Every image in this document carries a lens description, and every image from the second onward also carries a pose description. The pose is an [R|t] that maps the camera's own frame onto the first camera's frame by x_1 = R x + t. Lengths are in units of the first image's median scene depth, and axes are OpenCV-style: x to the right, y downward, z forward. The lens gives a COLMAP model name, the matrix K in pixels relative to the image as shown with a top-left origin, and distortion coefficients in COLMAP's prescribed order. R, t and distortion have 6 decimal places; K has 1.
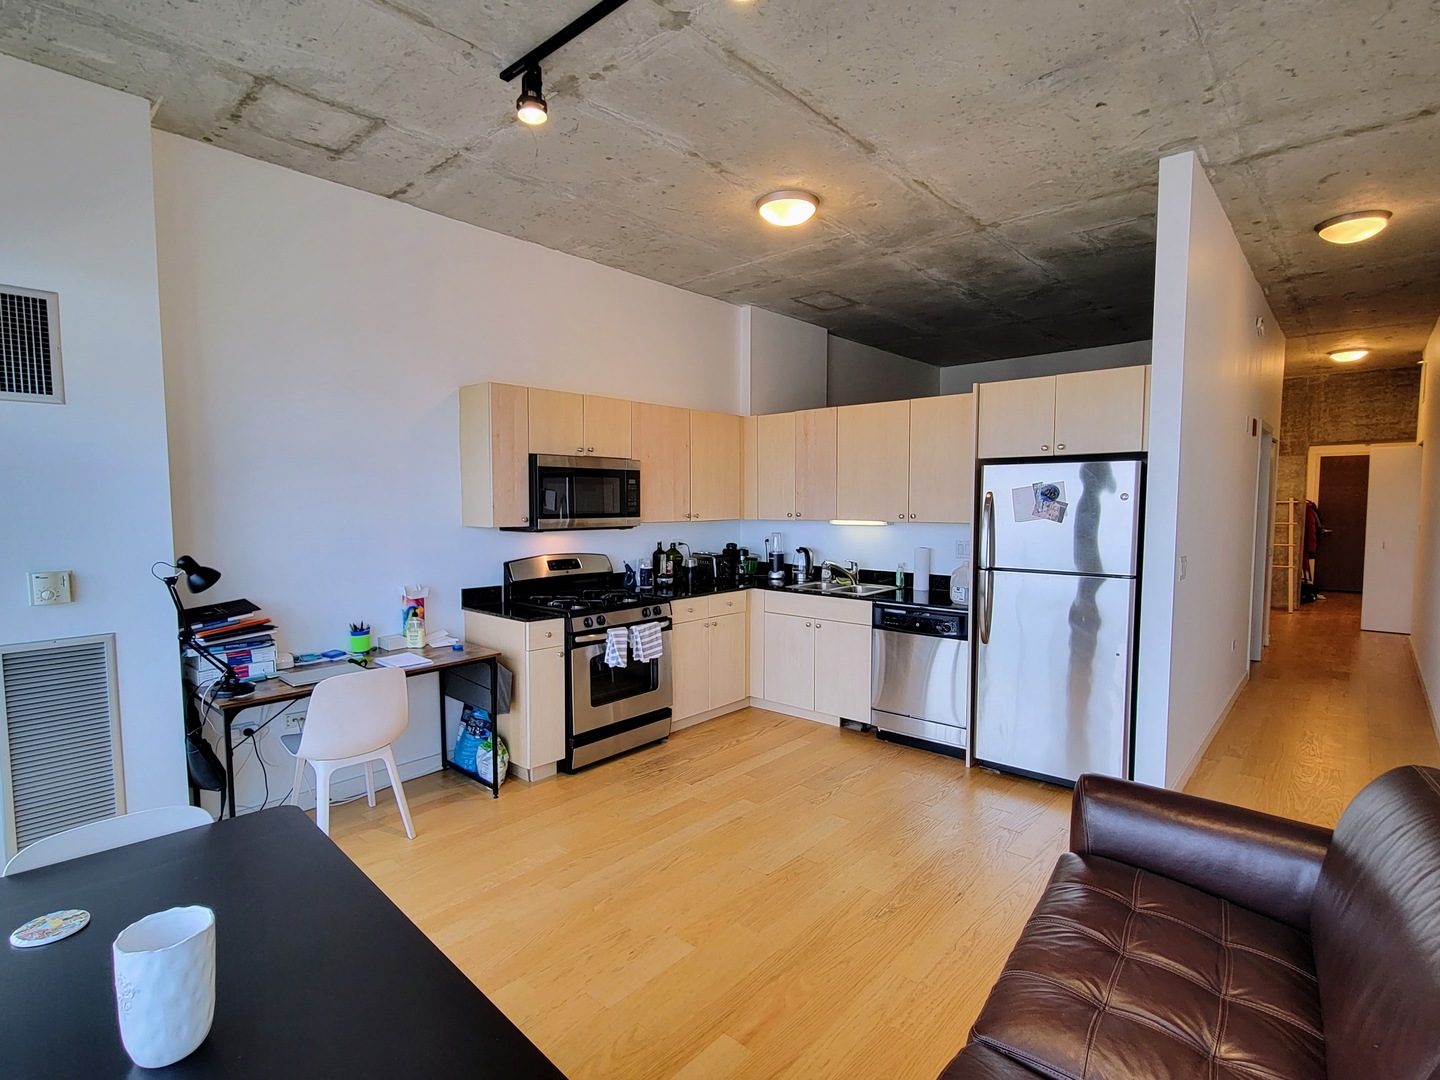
lens RADIAL K [[714.9, 0, 730.5], [0, 714.9, 550.6], [0, 0, 1]] dist [-0.001621, -0.000108]
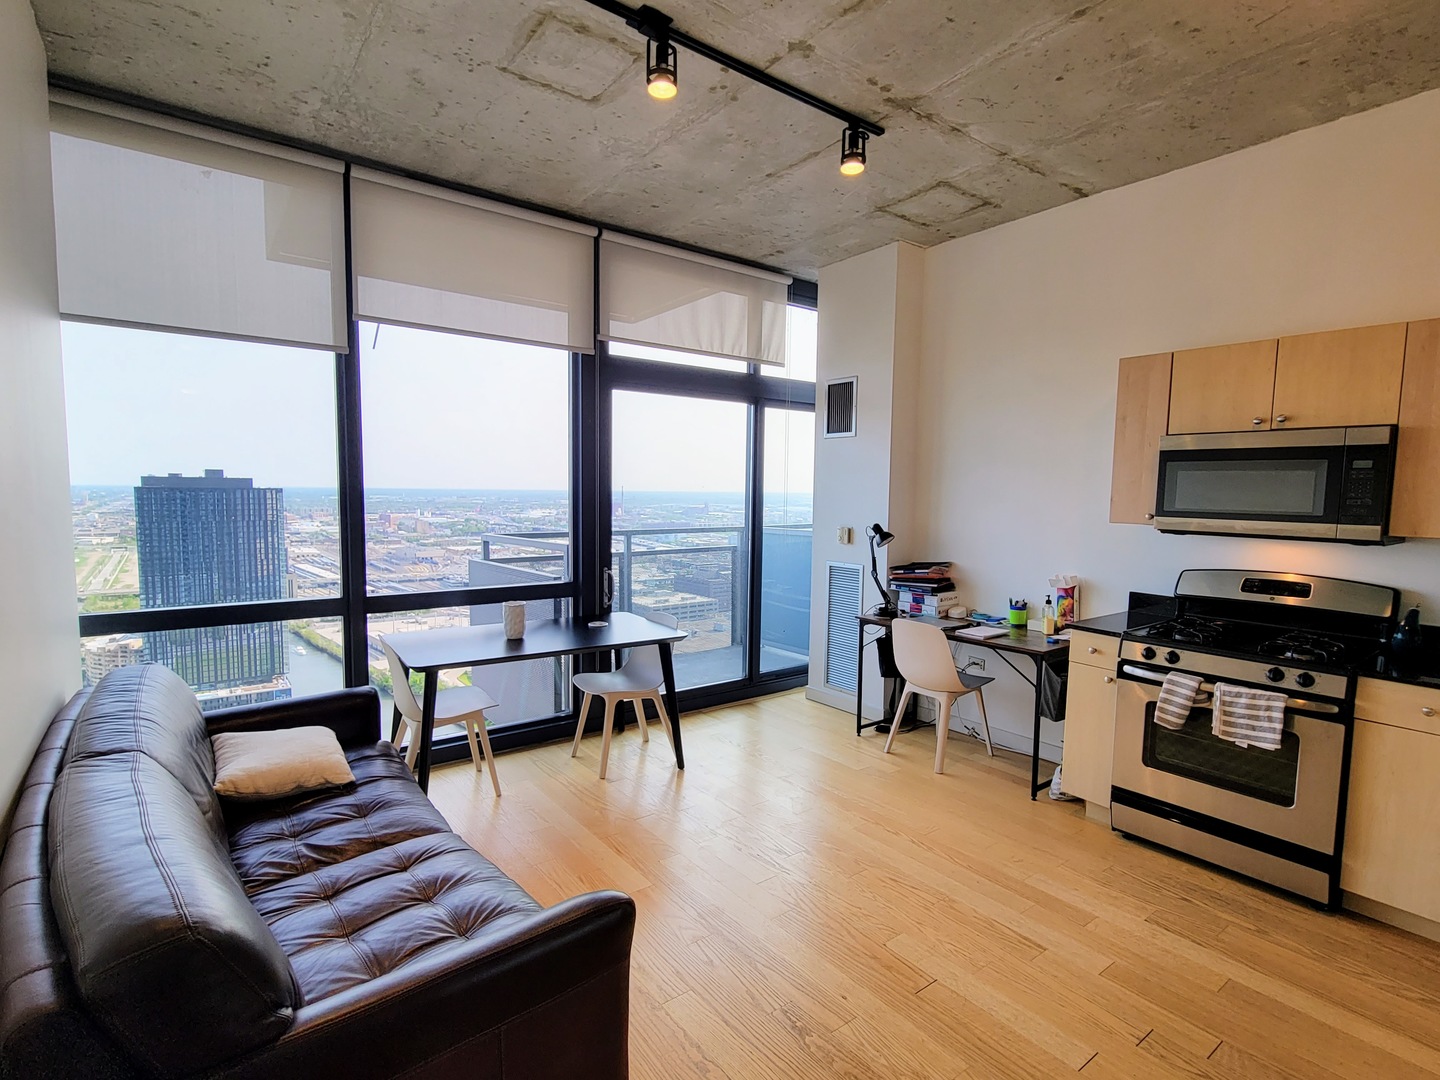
lens RADIAL K [[714.9, 0, 722.1], [0, 714.9, 543.9], [0, 0, 1]] dist [-0.001621, -0.000108]
pose [[-0.199035, 0.077928, -0.976889, 0.598156], [-0.080682, 0.992146, 0.095583, -0.049006], [0.976665, 0.097842, -0.191185, 0.658651]]
